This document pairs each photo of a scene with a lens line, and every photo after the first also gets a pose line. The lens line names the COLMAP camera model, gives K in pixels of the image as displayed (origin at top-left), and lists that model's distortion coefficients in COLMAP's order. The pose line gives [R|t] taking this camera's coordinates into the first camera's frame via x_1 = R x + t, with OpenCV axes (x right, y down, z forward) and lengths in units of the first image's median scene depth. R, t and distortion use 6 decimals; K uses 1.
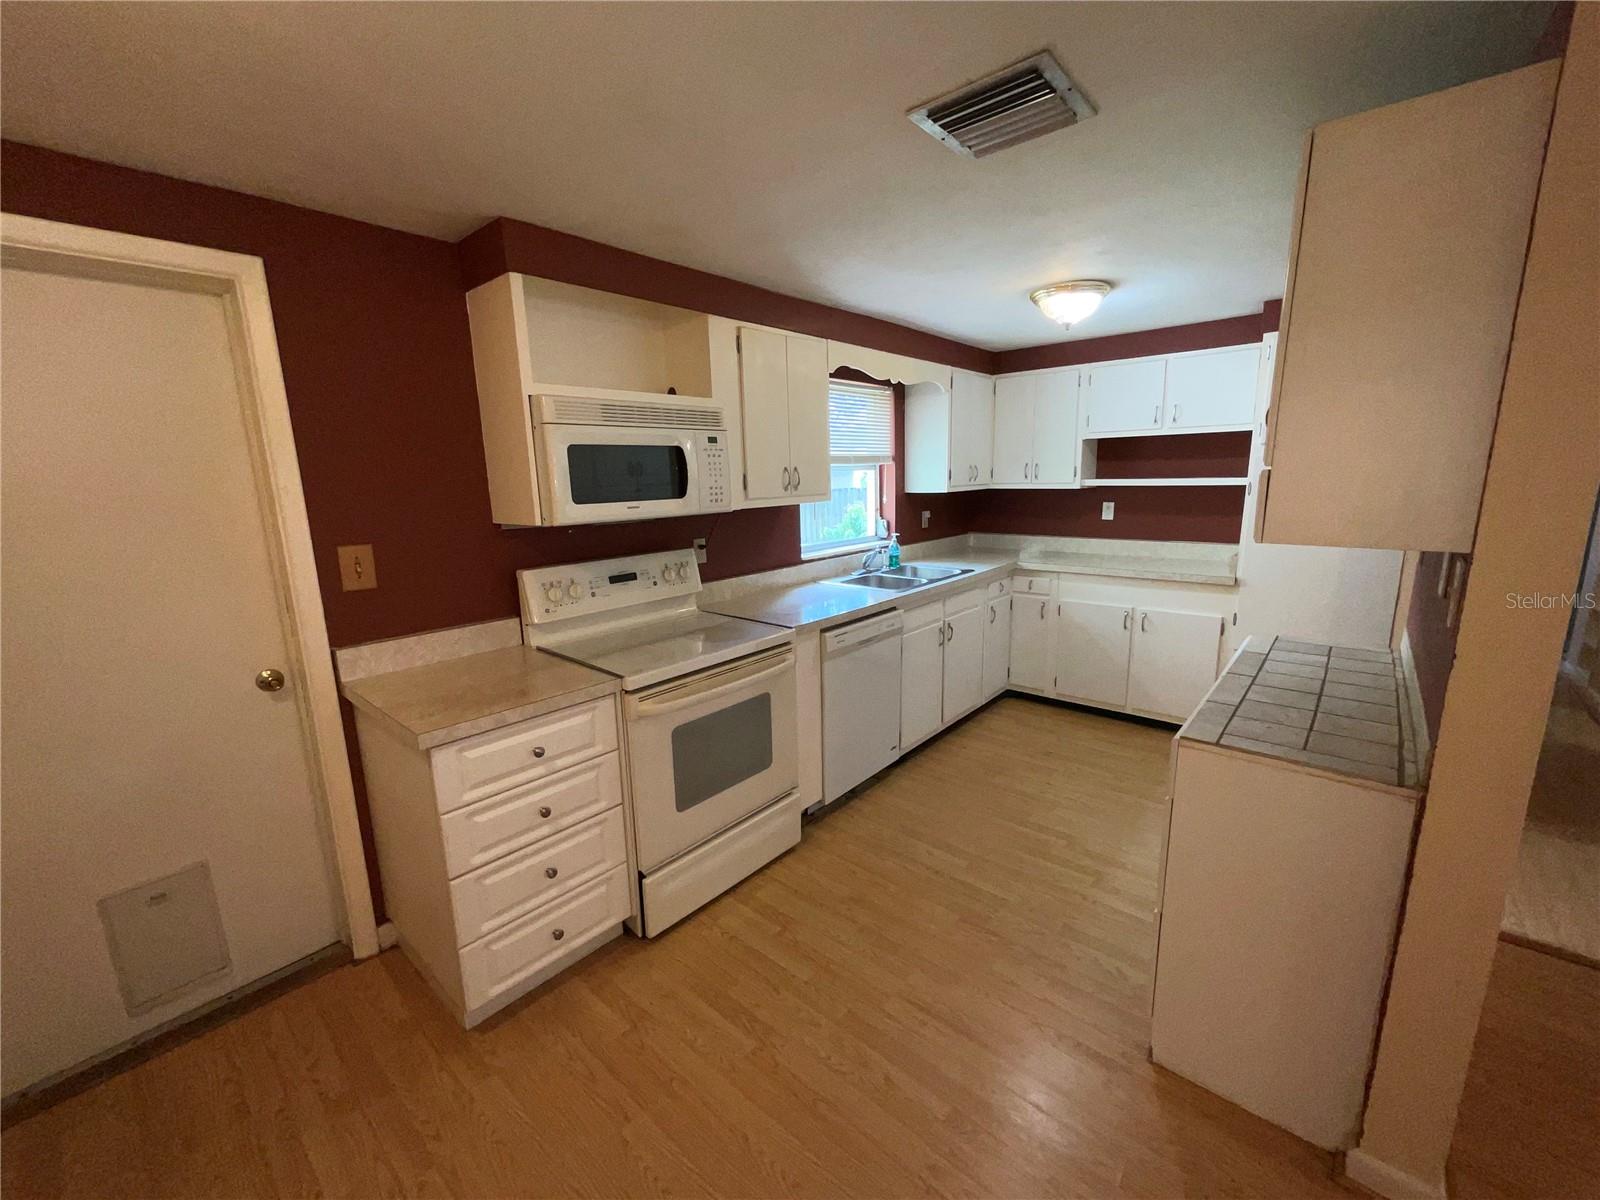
lens RADIAL K [[648.2, 0, 801.8], [0, 648.2, 600.5], [0, 0, 1]] dist [-0.000862, 0.001049]
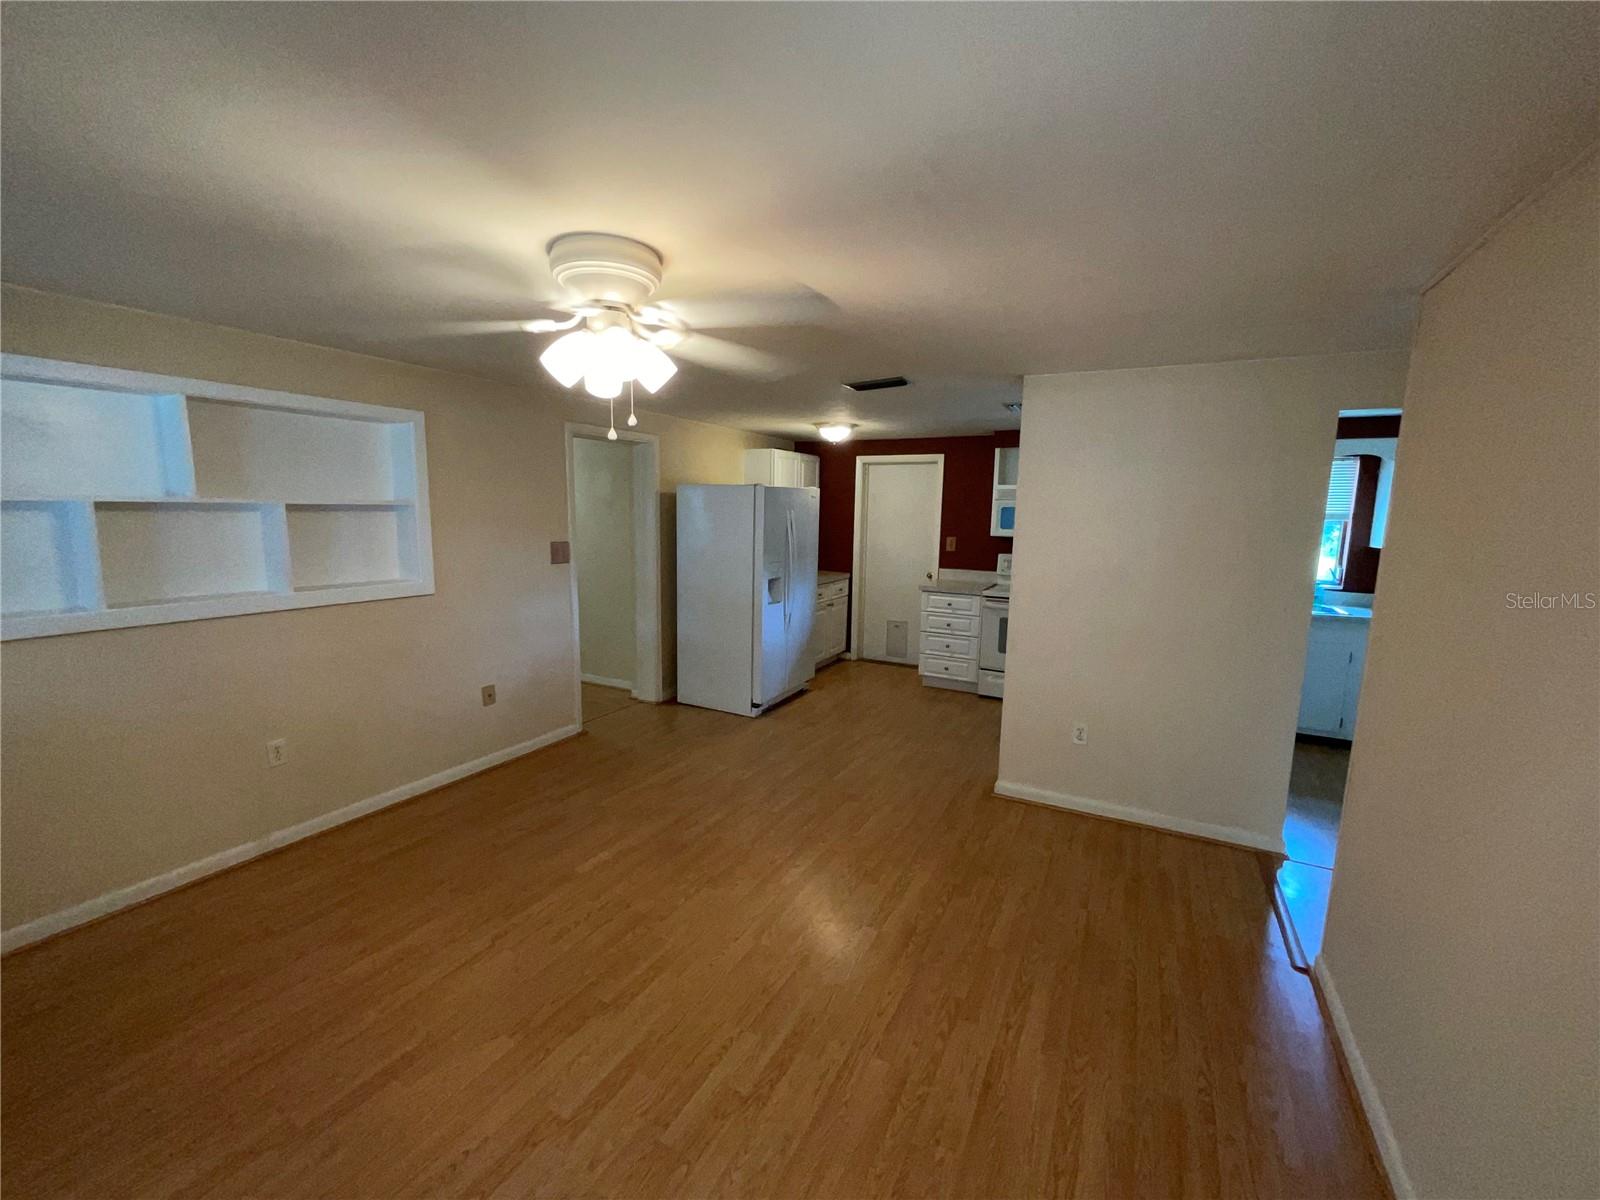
lens RADIAL K [[648.2, 0, 801.5], [0, 648.2, 601.2], [0, 0, 1]] dist [-0.000862, 0.001049]
pose [[0.220729, 0.166152, -0.961079, 1.736444], [-0.208851, 0.970578, 0.119828, -0.004916], [0.952712, 0.174273, 0.248936, -0.333925]]
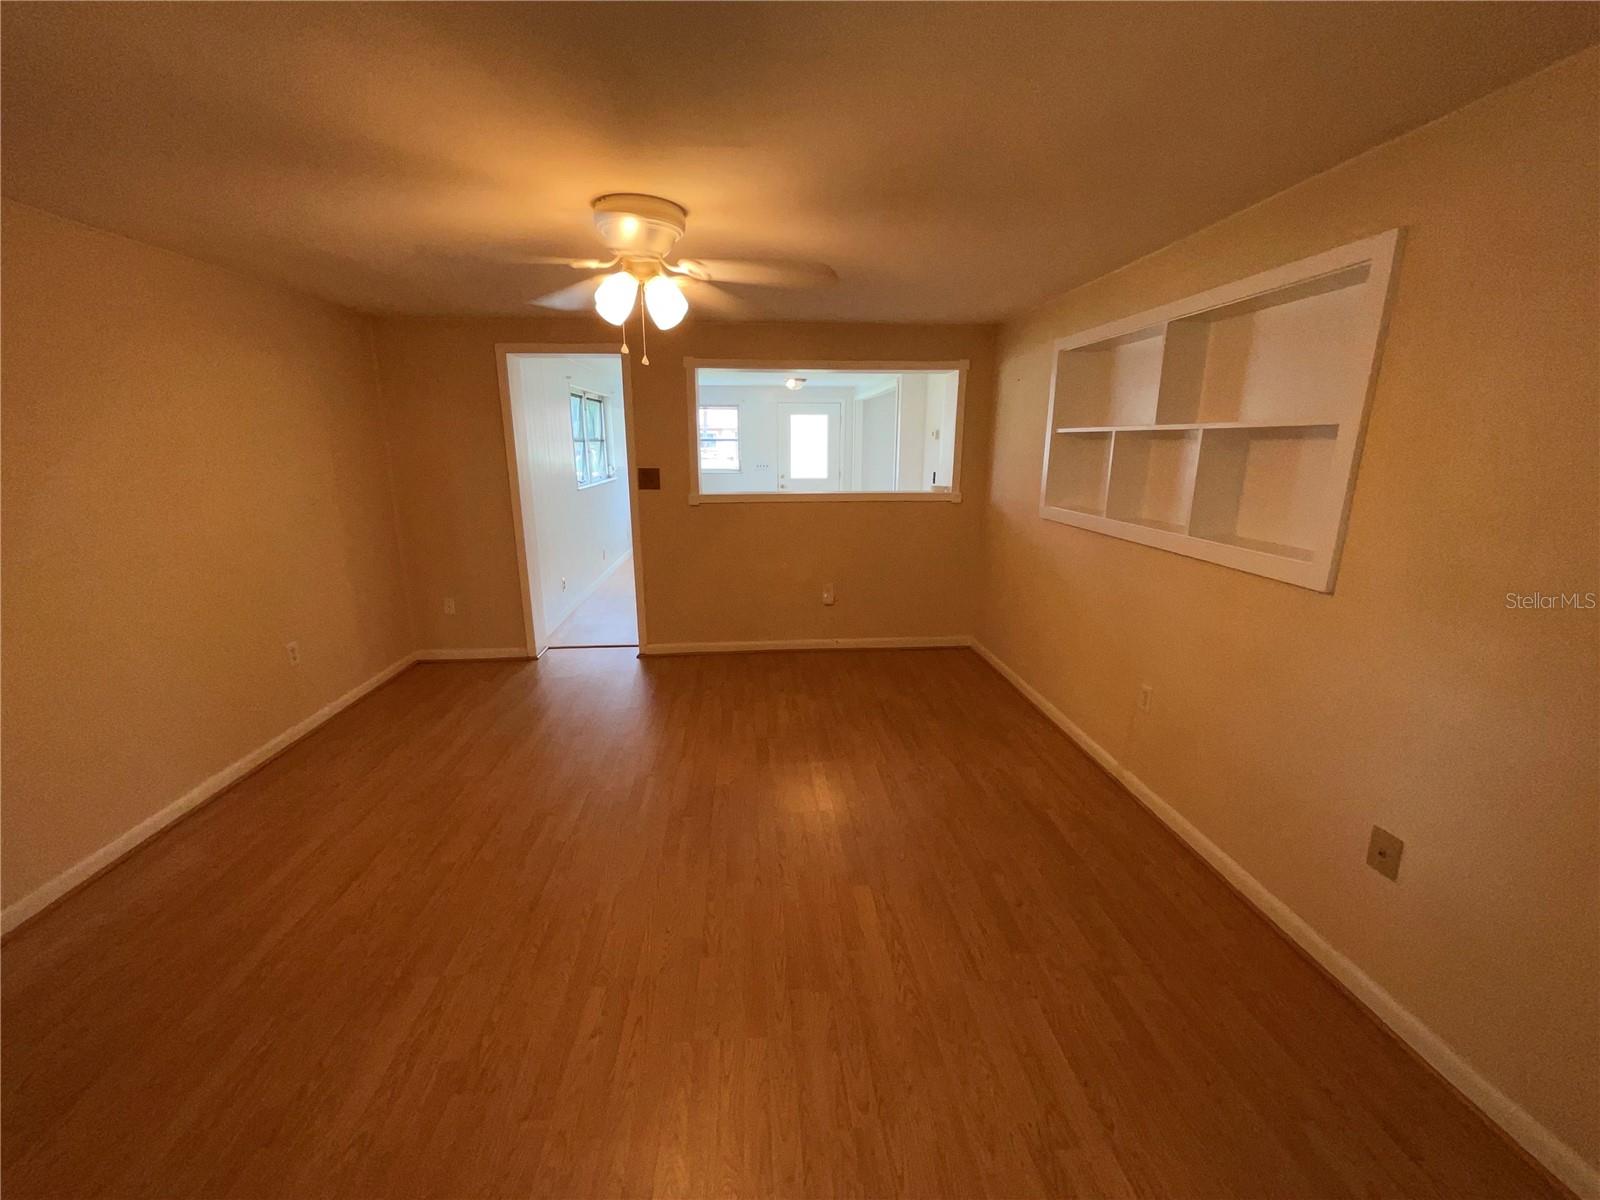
lens RADIAL K [[648.2, 0, 797.5], [0, 648.2, 588.1], [0, 0, 1]] dist [-0.000862, 0.001049]
pose [[-0.712478, -0.134869, 0.688612, 0.140467], [0.149262, 0.929766, 0.336535, -0.039821], [-0.685636, 0.342557, -0.642307, 0.158652]]
